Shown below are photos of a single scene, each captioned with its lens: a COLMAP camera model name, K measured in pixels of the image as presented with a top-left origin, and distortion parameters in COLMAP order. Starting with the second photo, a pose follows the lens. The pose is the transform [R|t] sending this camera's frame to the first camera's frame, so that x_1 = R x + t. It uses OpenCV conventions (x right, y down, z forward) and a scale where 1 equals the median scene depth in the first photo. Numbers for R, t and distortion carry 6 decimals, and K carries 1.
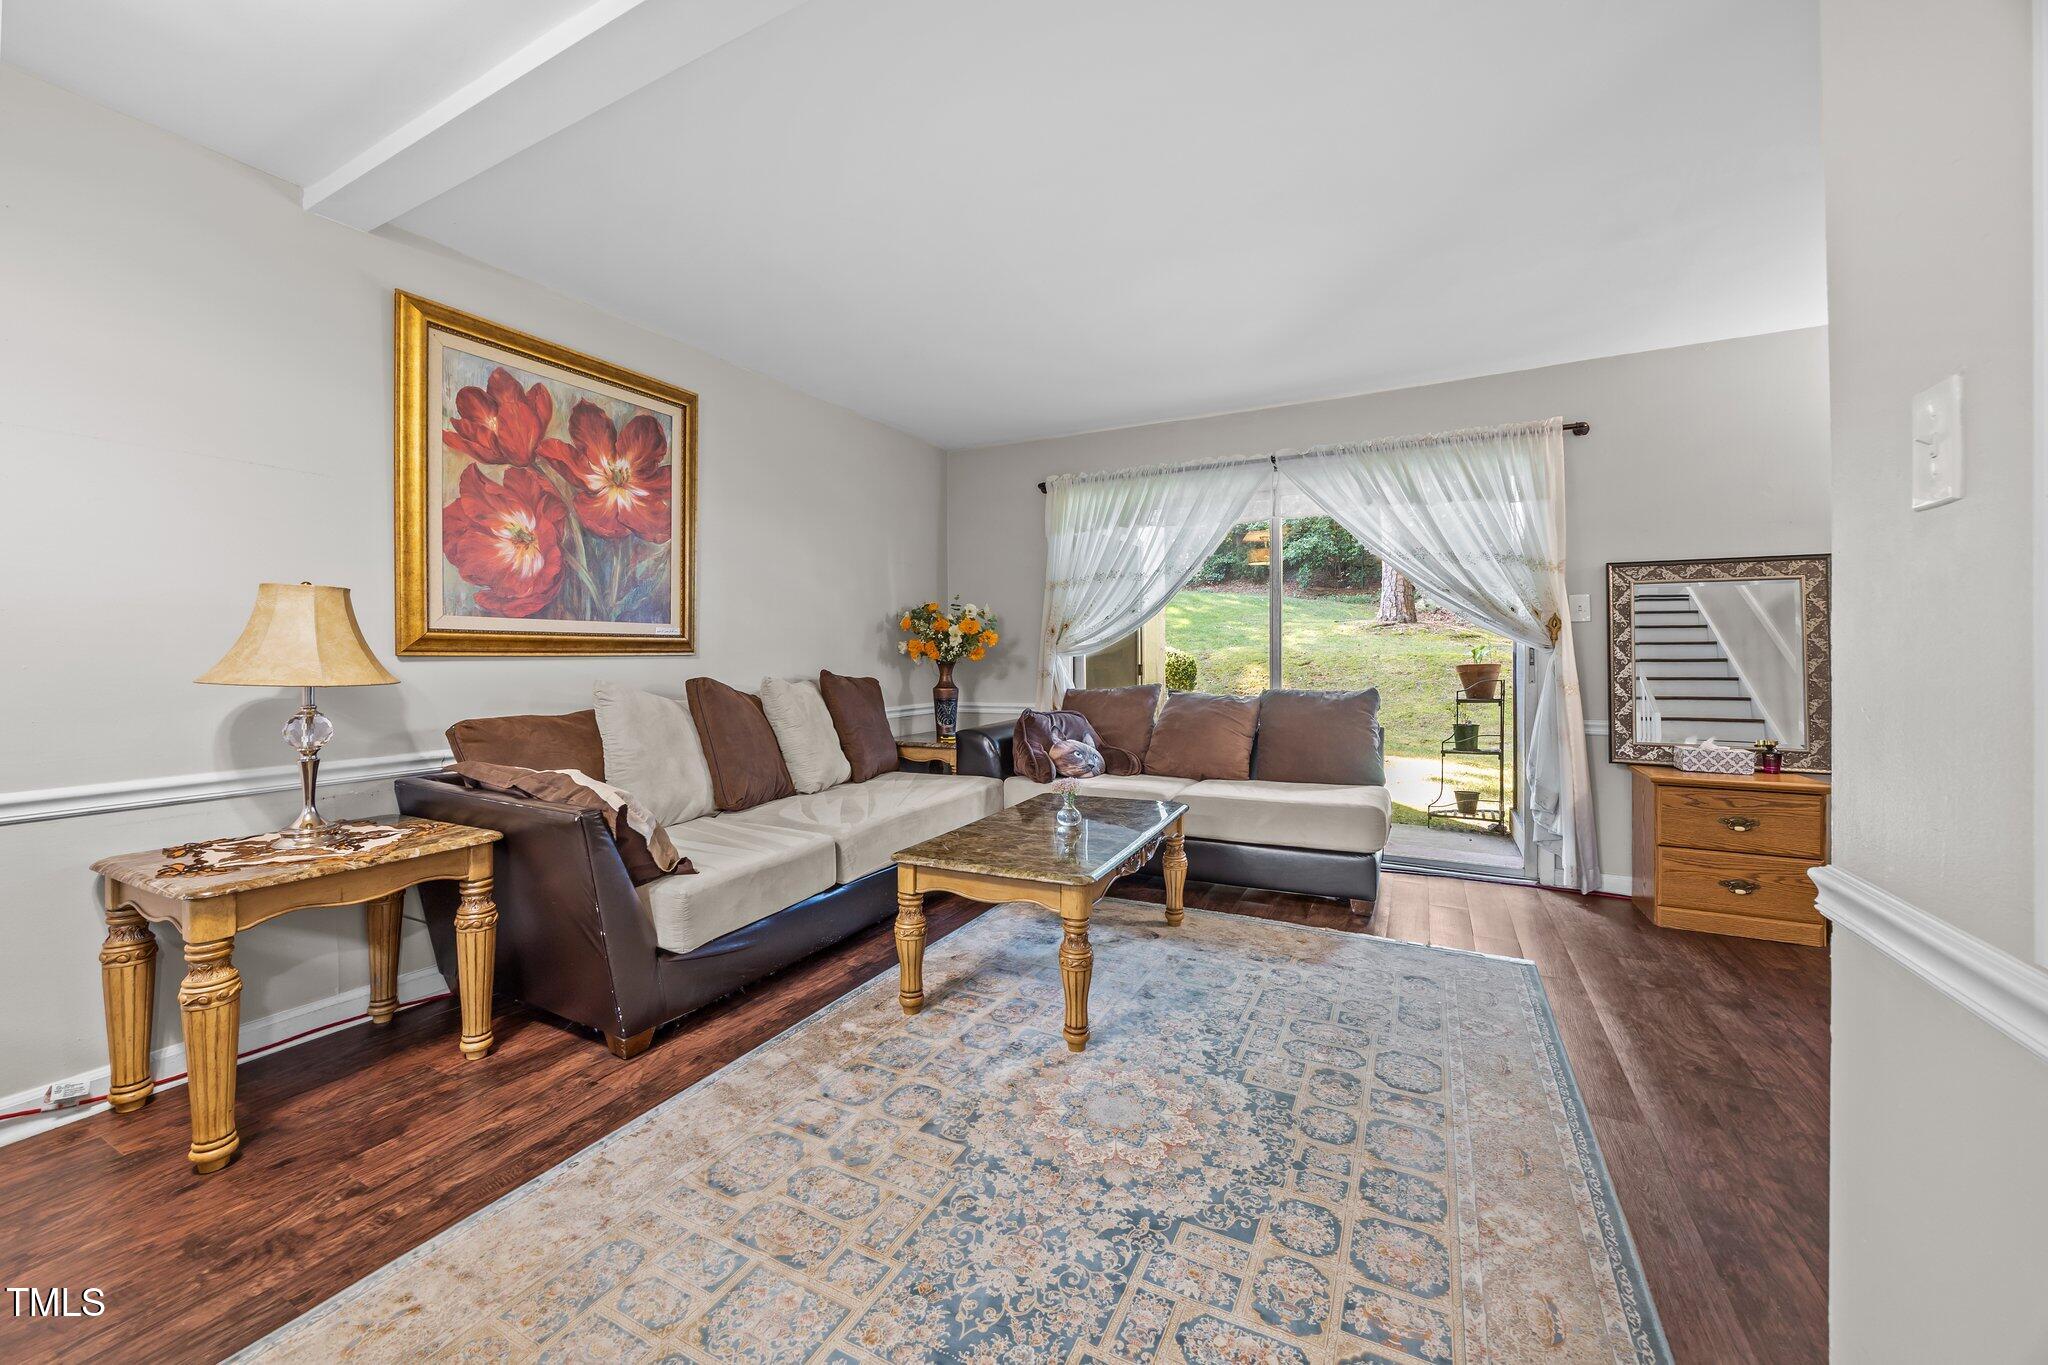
lens RADIAL K [[786.8, 0, 1016.4], [0, 786.8, 648.7], [0, 0, 1]] dist [-0.005376, 0.000066]
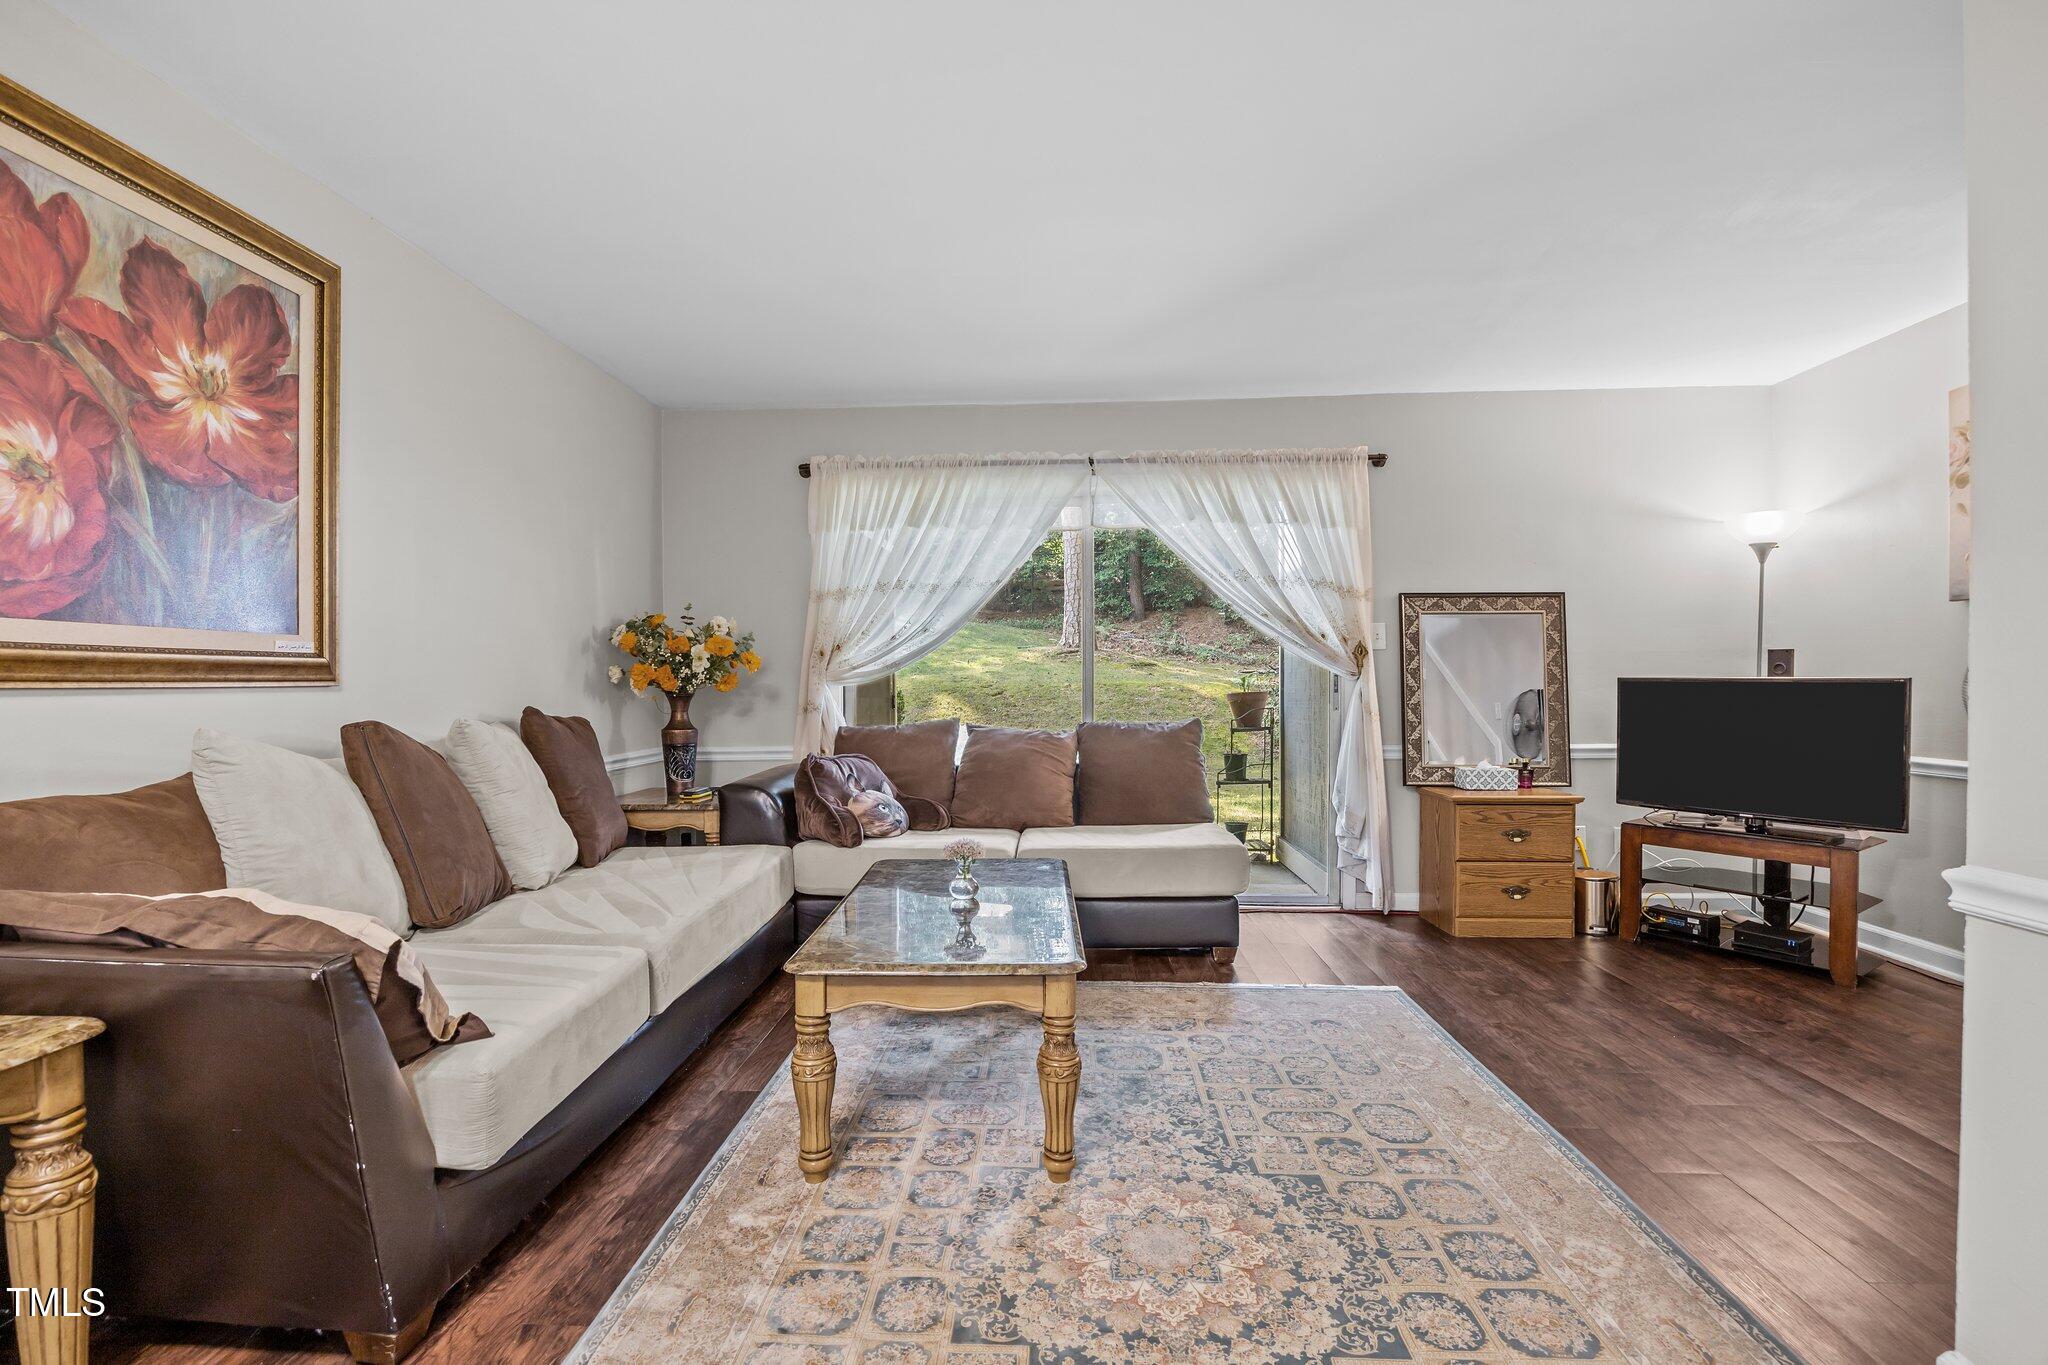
lens RADIAL K [[915.6, 0, 1014.9], [0, 915.6, 692.1], [0, 0, 1]] dist [-0.014216, 0.000740]
pose [[0.909689, -0.007291, 0.415225, -0.239604], [0.000659, 0.999870, 0.016114, 0.002015], [-0.415289, -0.014386, 0.909576, 0.130806]]
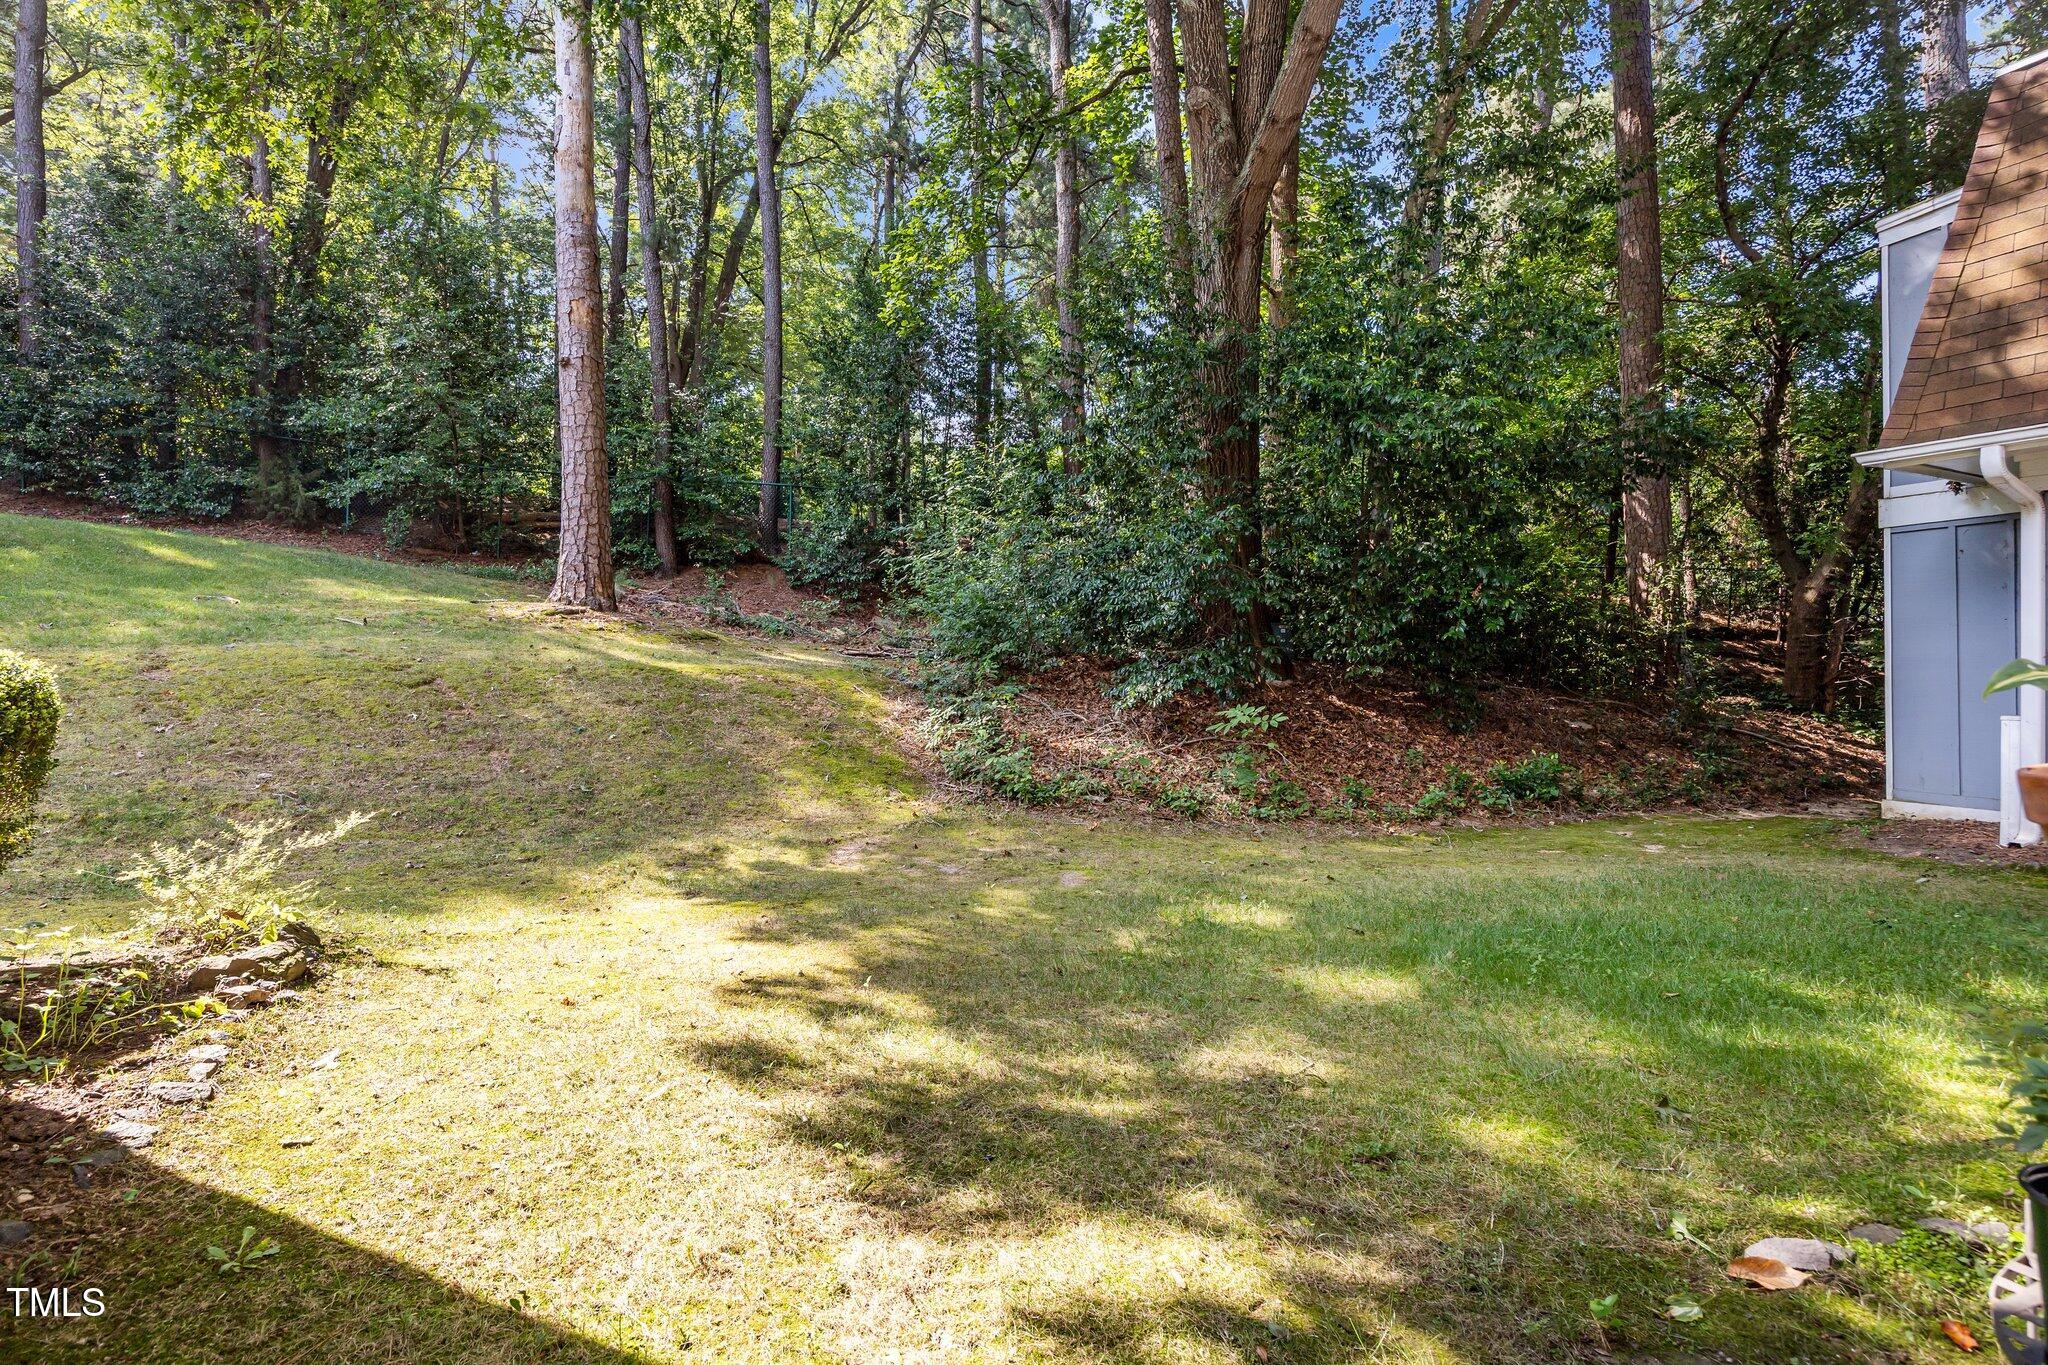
lens RADIAL K [[987.8, 0, 987.1], [0, 987.8, 659.3], [0, 0, 1]] dist [-0.012909, -0.000286]
pose [[0.611568, 0.018951, 0.790965, 0.502681], [-0.021502, 0.999742, -0.007327, 0.009361], [-0.790900, -0.012526, 0.611818, 1.722072]]
